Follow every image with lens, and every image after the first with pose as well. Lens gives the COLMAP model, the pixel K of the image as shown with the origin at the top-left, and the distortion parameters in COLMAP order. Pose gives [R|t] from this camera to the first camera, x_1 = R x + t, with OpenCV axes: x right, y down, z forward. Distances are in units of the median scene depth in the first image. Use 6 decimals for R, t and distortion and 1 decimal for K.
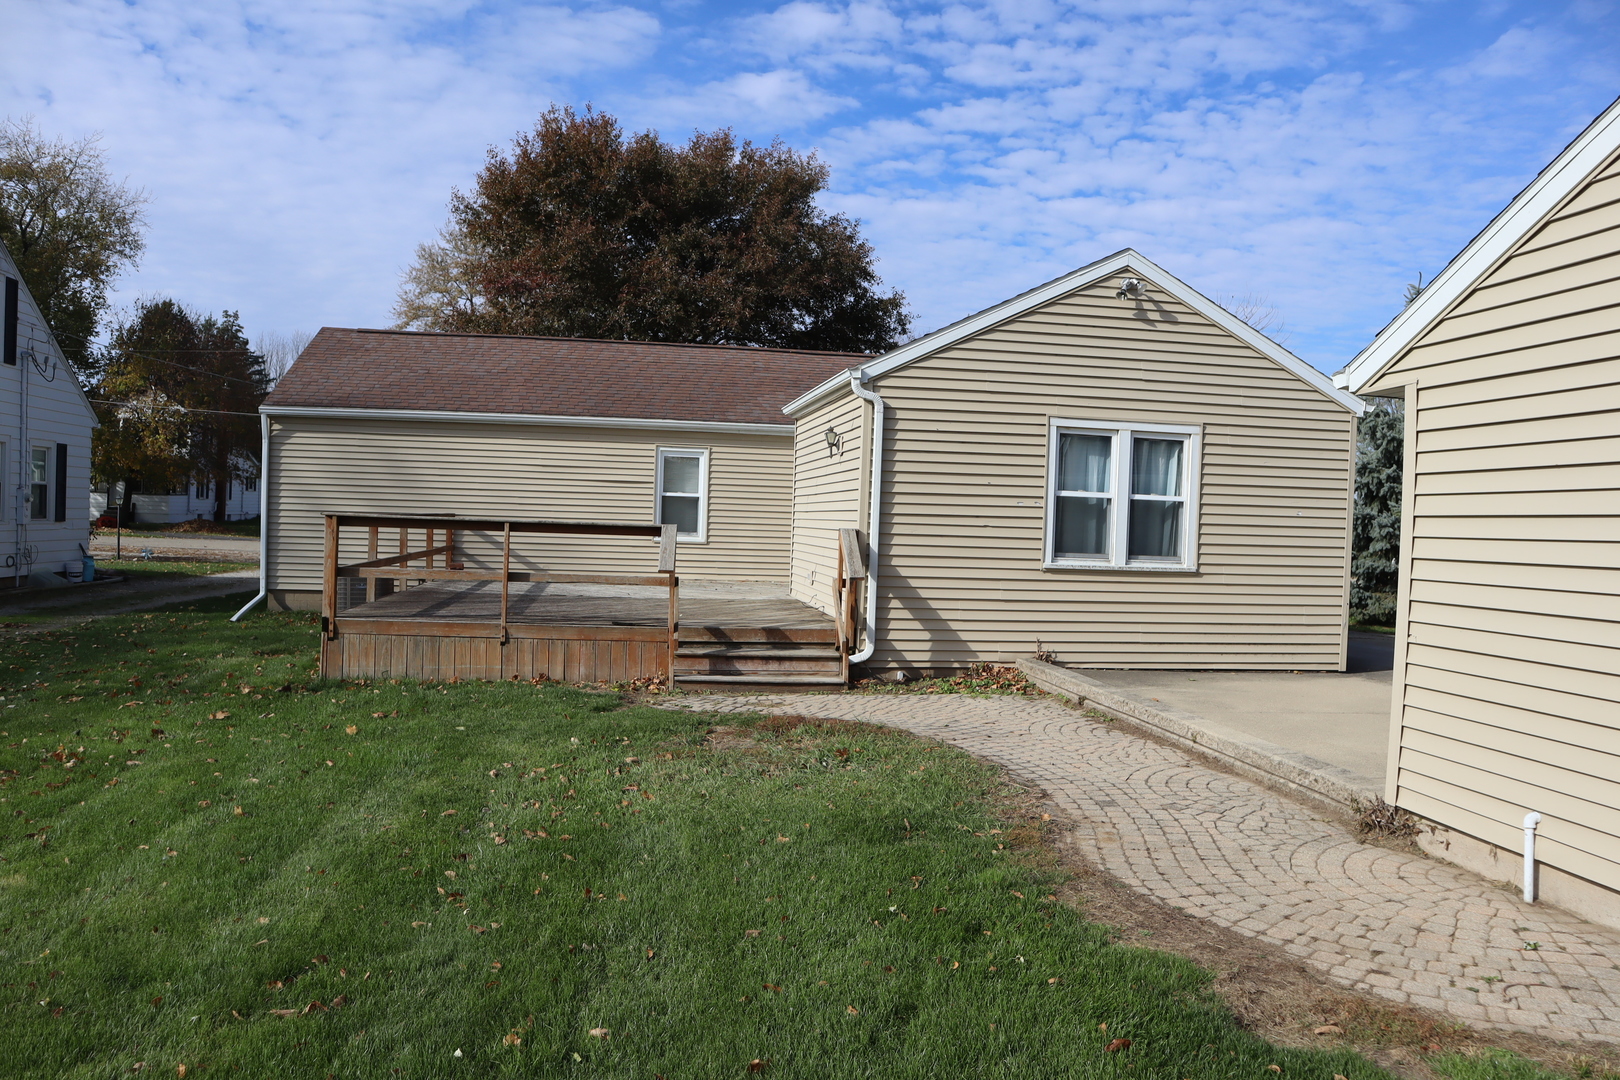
lens RADIAL K [[1121.2, 0, 808.2], [0, 1121.2, 546.6], [0, 0, 1]] dist [-0.112811, 0.055279]
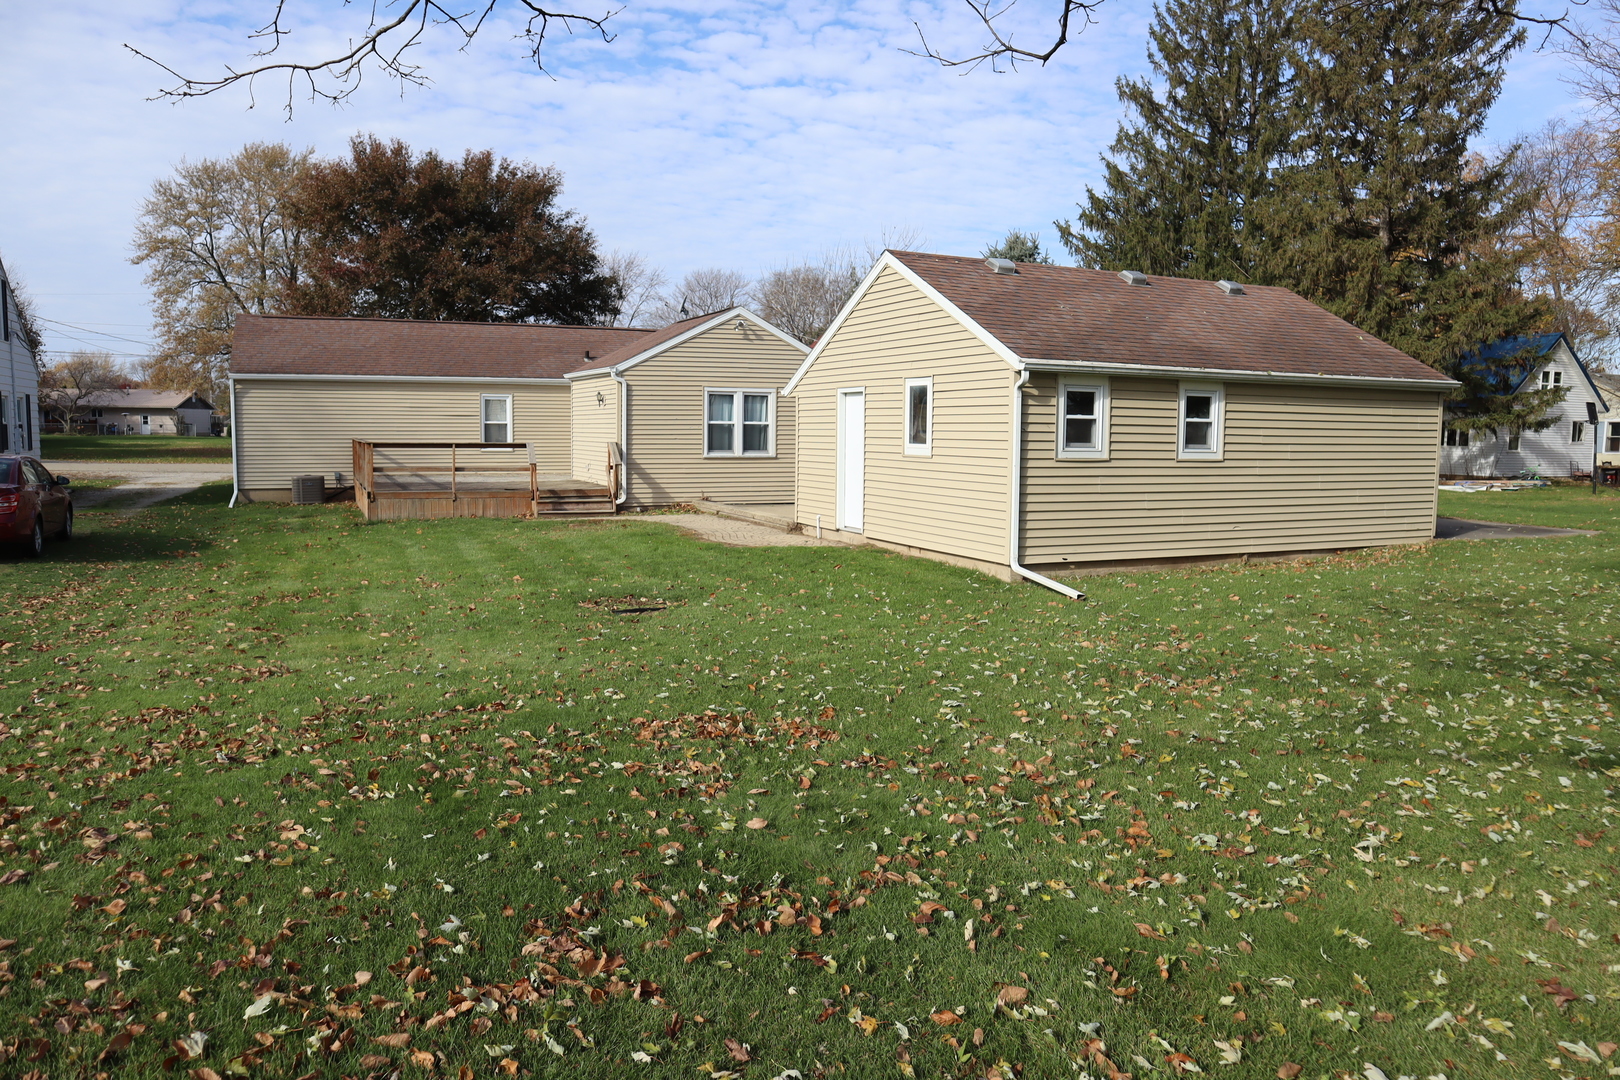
lens RADIAL K [[1121.2, 0, 808.2], [0, 1121.2, 546.6], [0, 0, 1]] dist [-0.112811, 0.055279]
pose [[0.966090, -0.049476, 0.253420, -0.145322], [0.026850, 0.995399, 0.091979, -0.002757], [-0.256805, -0.082056, 0.962974, -1.115153]]
